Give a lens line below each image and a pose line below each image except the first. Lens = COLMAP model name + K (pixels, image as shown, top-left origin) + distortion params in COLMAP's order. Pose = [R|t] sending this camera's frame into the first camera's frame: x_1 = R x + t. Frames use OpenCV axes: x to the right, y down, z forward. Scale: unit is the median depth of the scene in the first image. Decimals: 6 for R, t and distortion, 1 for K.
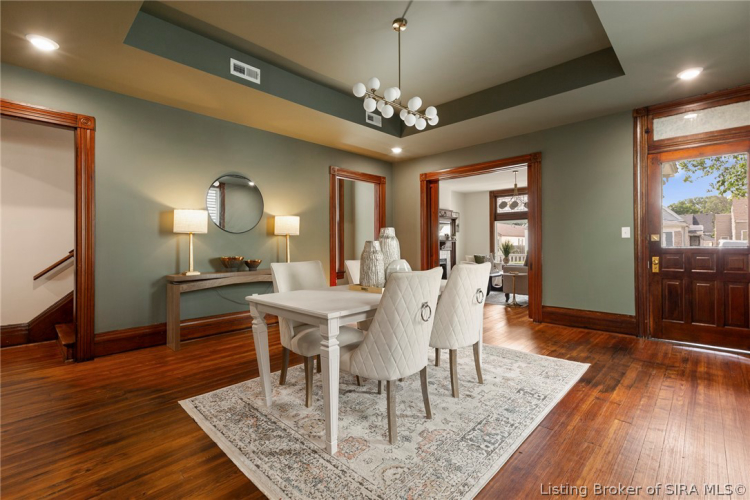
lens RADIAL K [[340.9, 0, 374.5], [0, 340.9, 241.3], [0, 0, 1]] dist [0.003502, 0.000398]
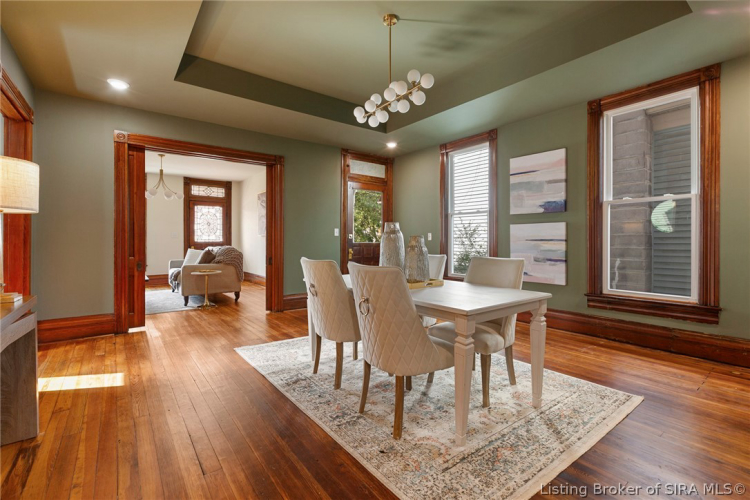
lens RADIAL K [[340.9, 0, 374.5], [0, 340.9, 241.3], [0, 0, 1]] dist [0.003502, 0.000398]
pose [[0.153368, 0.000426, 0.988169, -0.436070], [-0.012732, 0.999918, 0.001545, 0.005231], [-0.988087, -0.012818, 0.153361, 0.421486]]
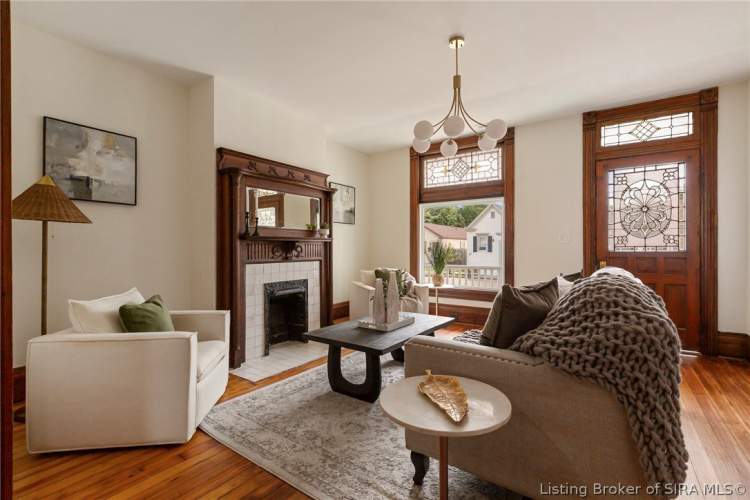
lens RADIAL K [[338.6, 0, 375.0], [0, 338.6, 250.0], [0, 0, 1]] dist [0.001408, 0.000266]
pose [[0.988238, 0.000602, 0.152926, 0.347847], [-0.003093, 0.999866, 0.016053, 0.007207], [-0.152896, -0.016337, 0.988107, 0.832175]]
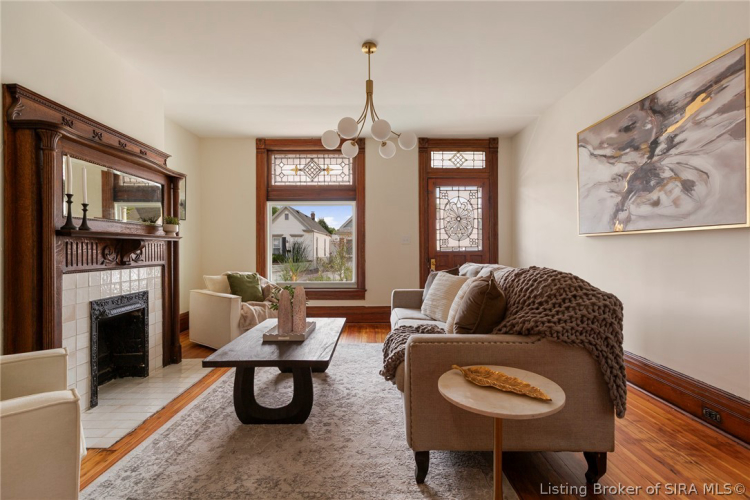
lens RADIAL K [[338.6, 0, 375.0], [0, 338.6, 250.0], [0, 0, 1]] dist [0.001408, 0.000266]
pose [[0.718551, -0.003015, 0.695467, 0.213126], [-0.005451, 0.999935, 0.009966, 0.009068], [-0.695452, -0.010952, 0.718489, 0.920465]]
